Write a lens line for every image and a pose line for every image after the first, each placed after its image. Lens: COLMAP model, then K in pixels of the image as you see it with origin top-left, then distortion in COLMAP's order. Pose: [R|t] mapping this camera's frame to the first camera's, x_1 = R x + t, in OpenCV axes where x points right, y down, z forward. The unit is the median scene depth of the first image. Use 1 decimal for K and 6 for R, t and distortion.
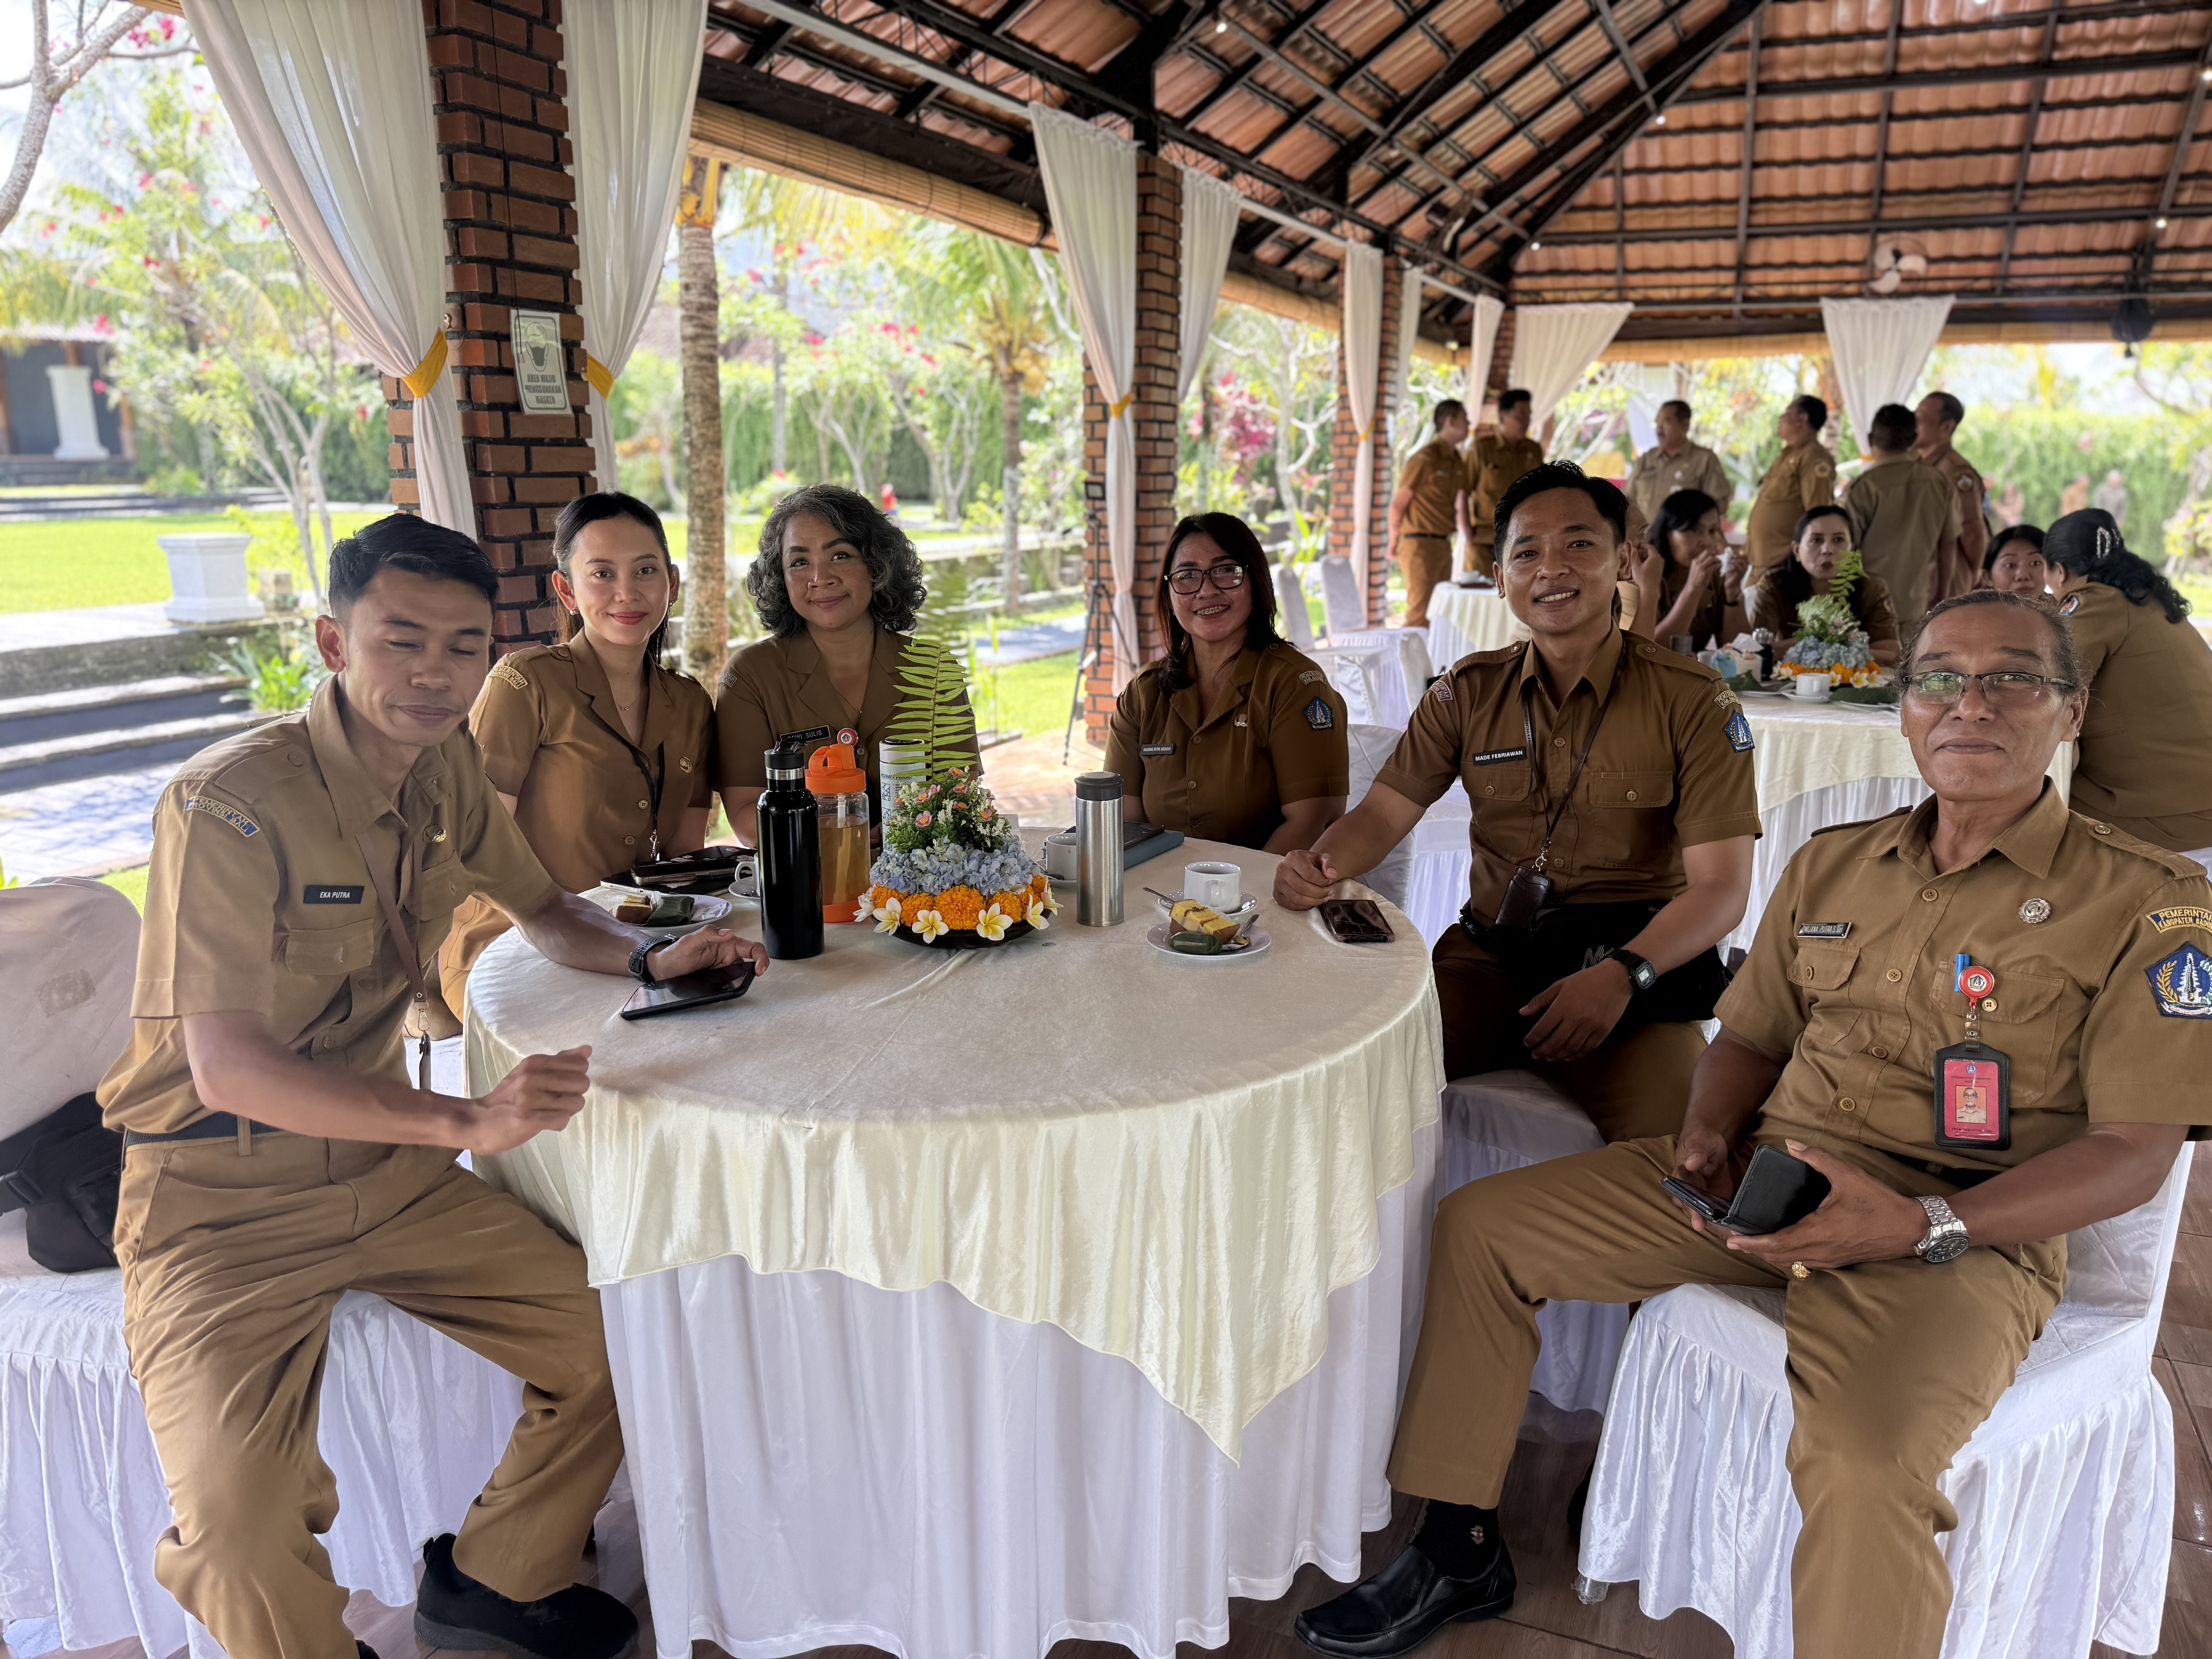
lens RADIAL K [[1571.6, 0, 1097.9], [0, 1571.6, 837.8], [0, 0, 1]] dist [0.017606, -0.033018]
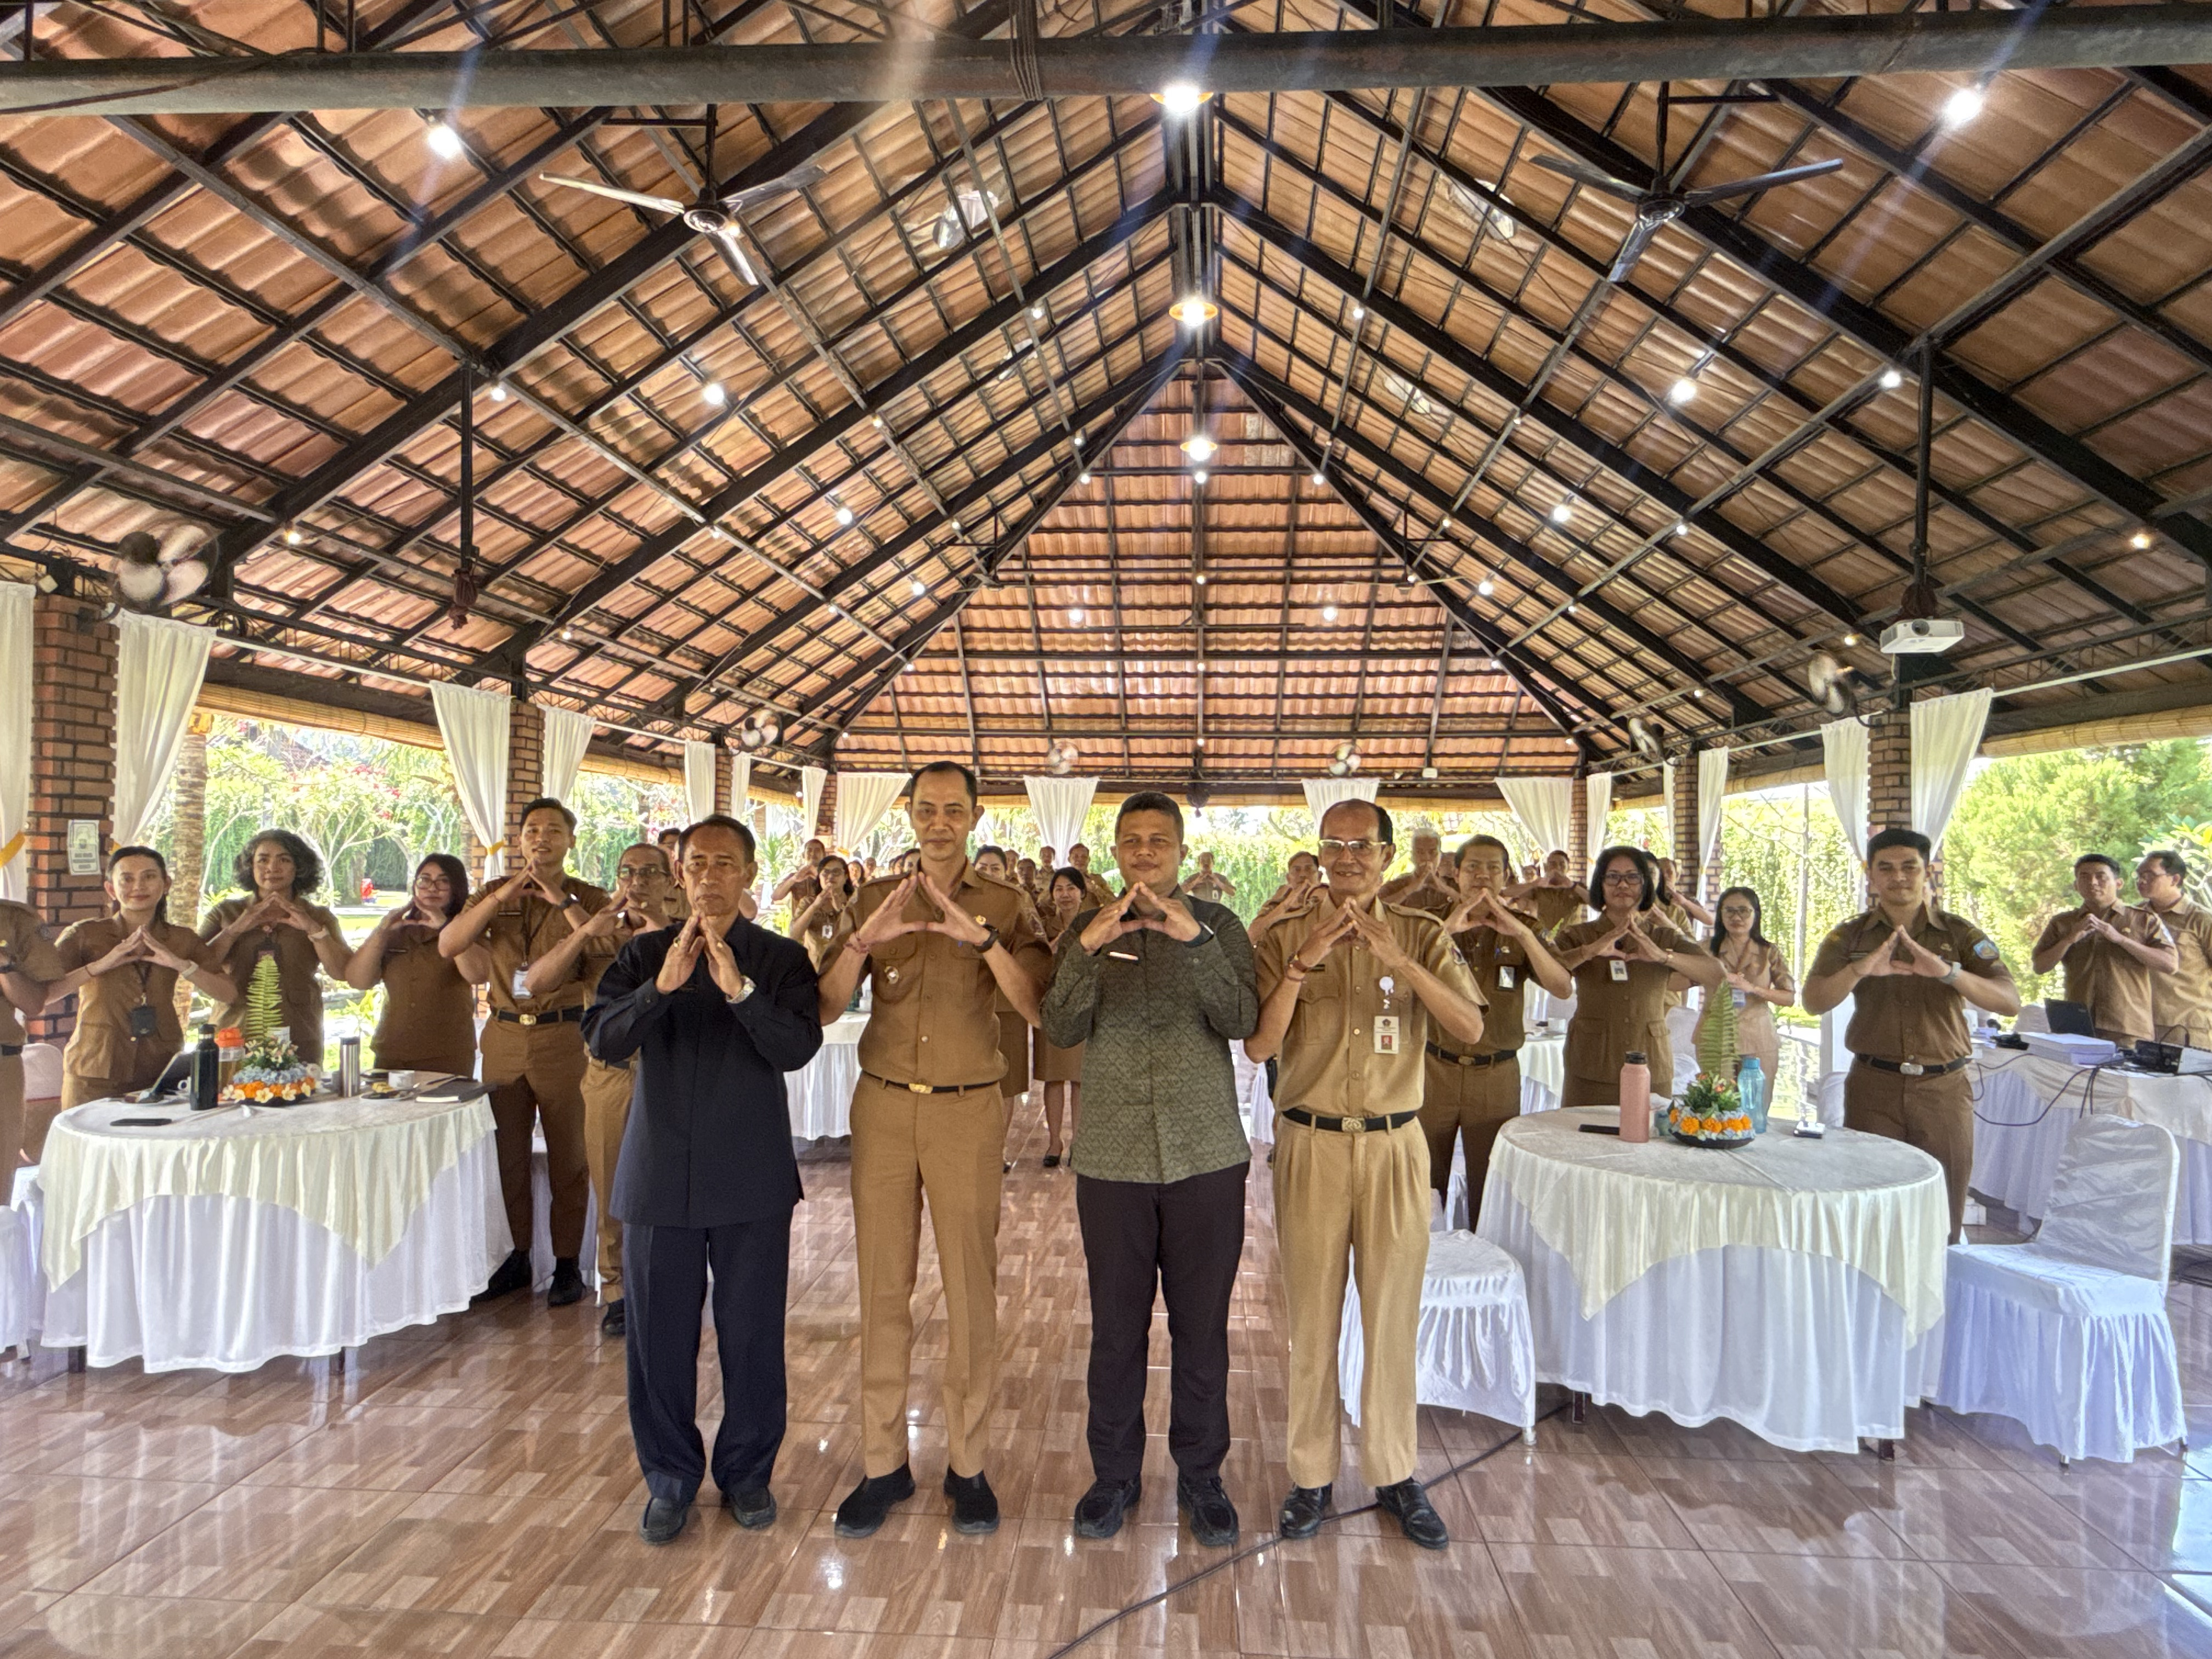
lens RADIAL K [[1347.7, 0, 1098.4], [0, 1347.7, 841.3], [0, 0, 1]] dist [0.004432, 0.000995]
pose [[0.937757, 0.016221, 0.346912, 0.066669], [0.067961, 0.971024, -0.229114, 0.042123], [-0.340577, 0.238430, 0.909483, -0.269282]]
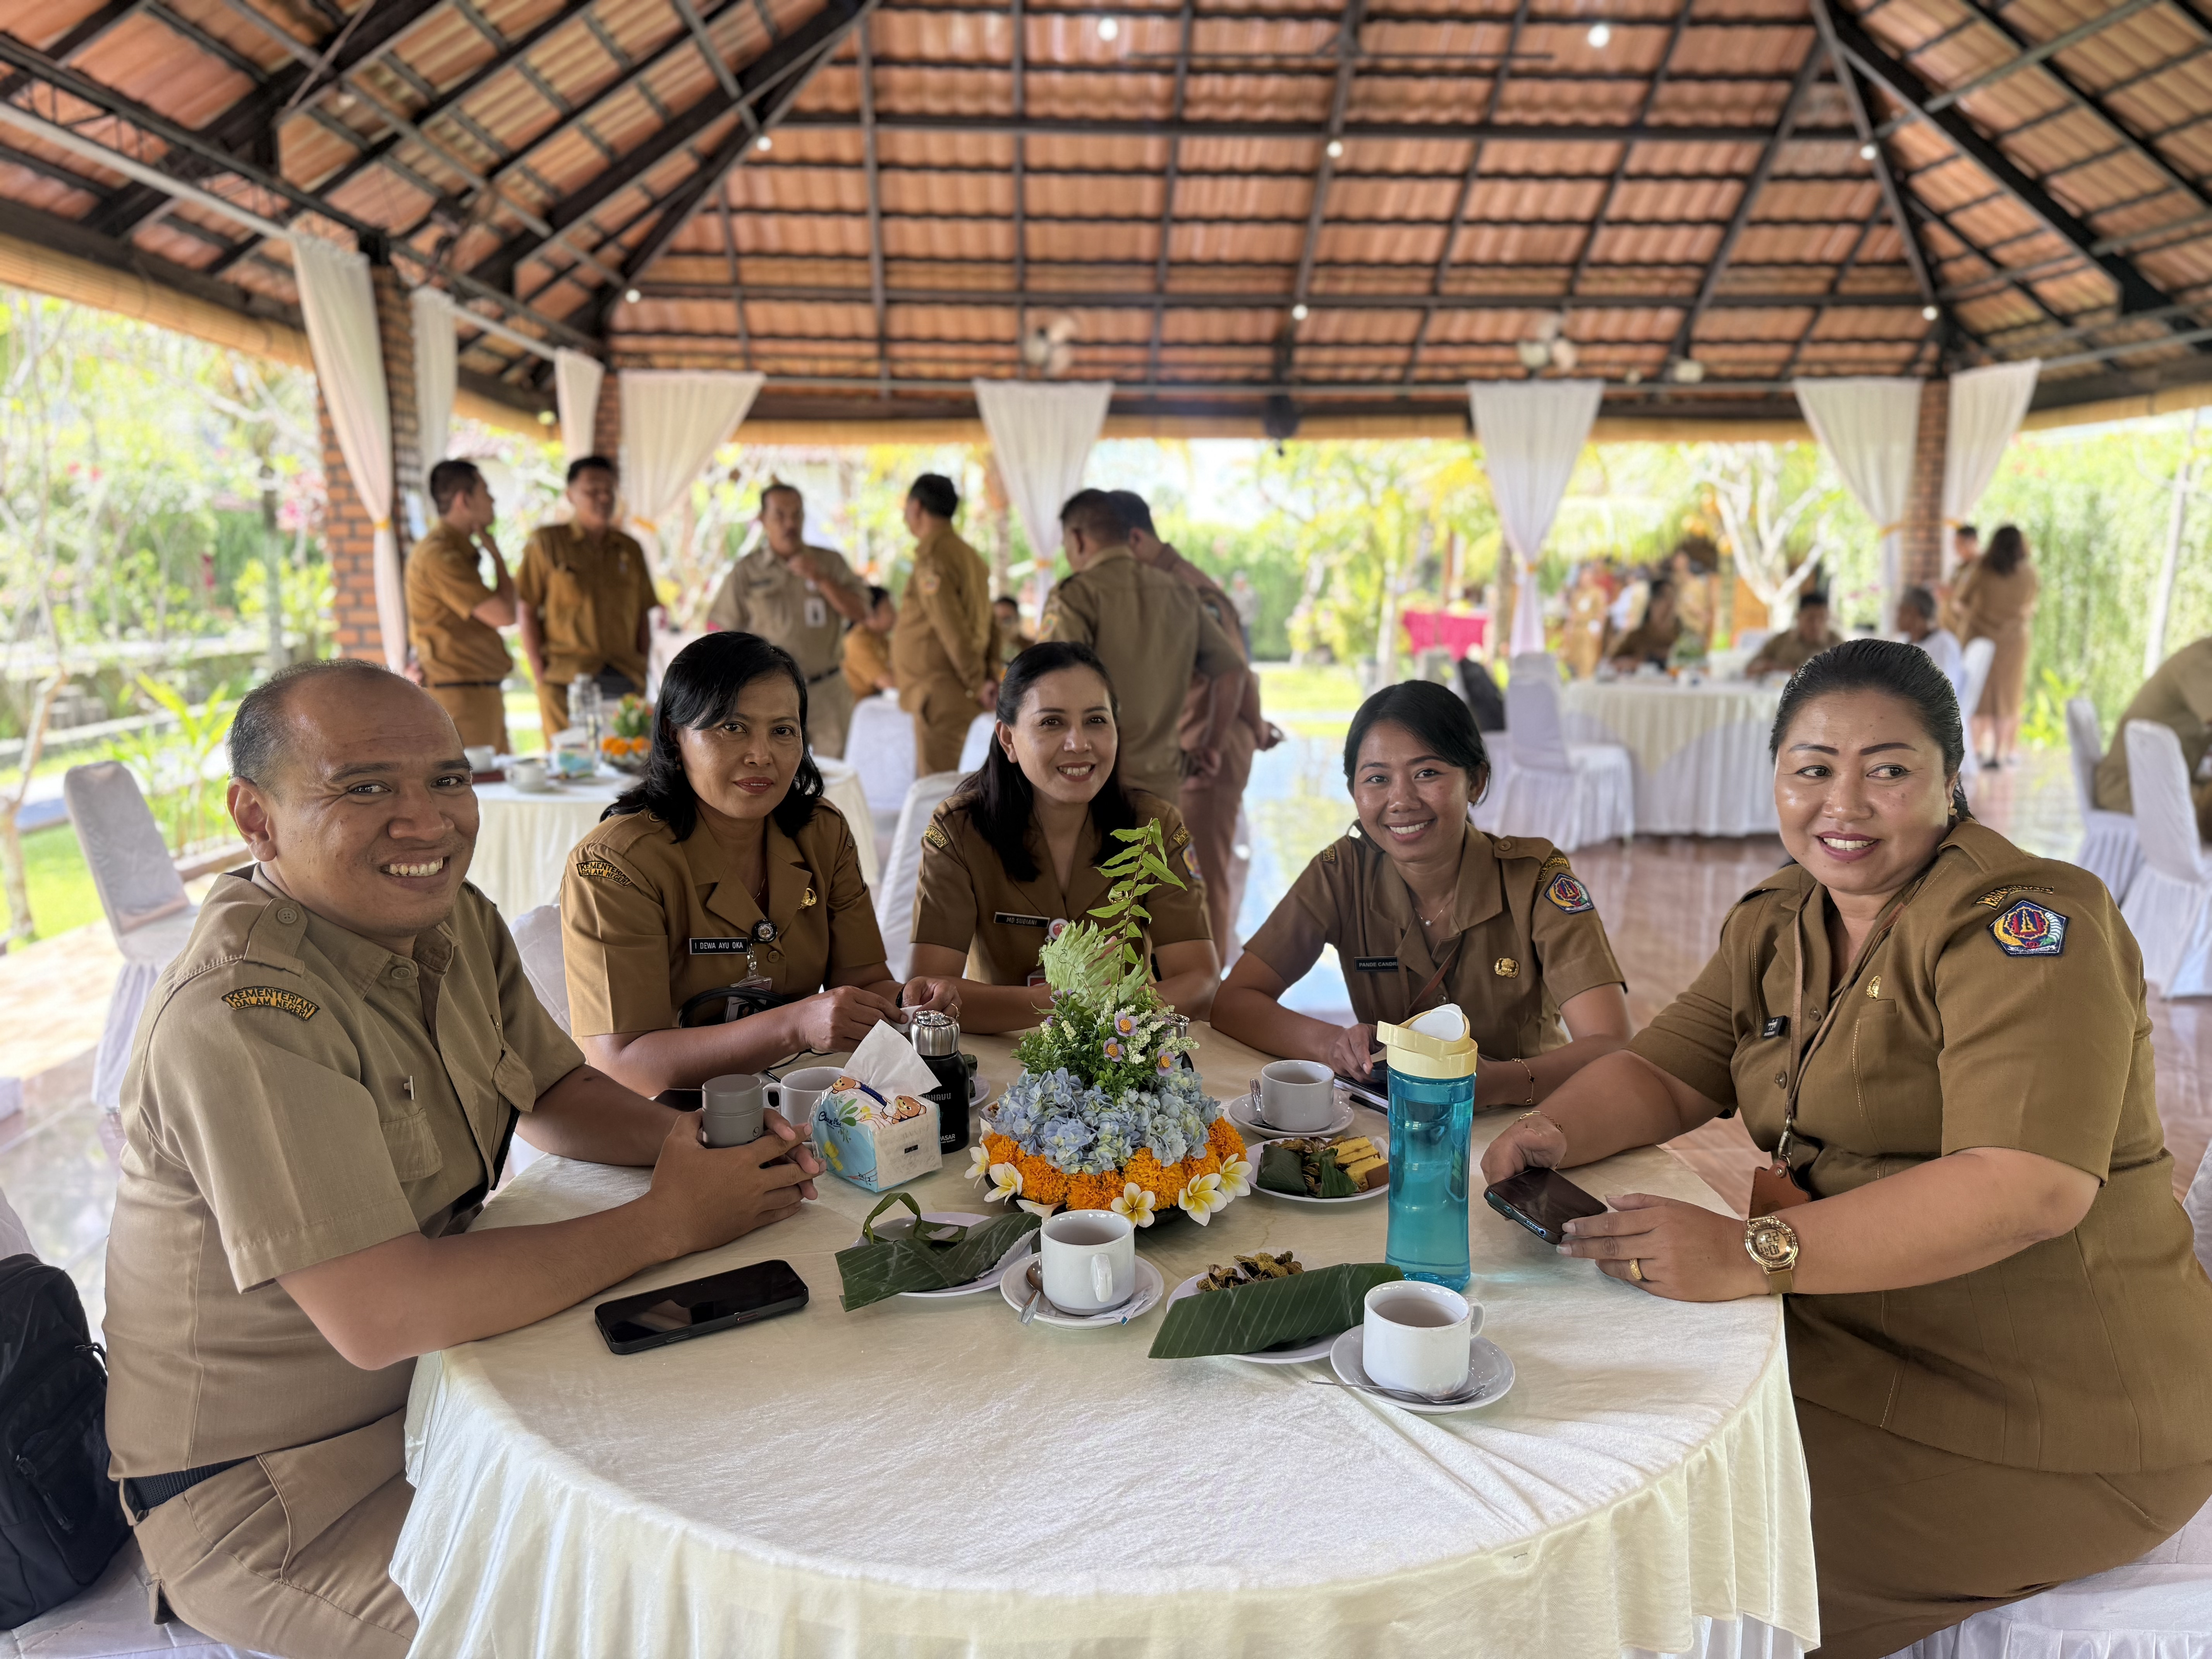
lens RADIAL K [[1571.6, 0, 1124.3], [0, 1571.6, 872.4], [0, 0, 1]] dist [0.017606, -0.033018]
pose [[0.876077, -0.094778, 0.472765, 0.106220], [0.114579, 0.993327, -0.013188, -0.057023], [-0.468360, 0.065723, 0.881090, 0.237860]]
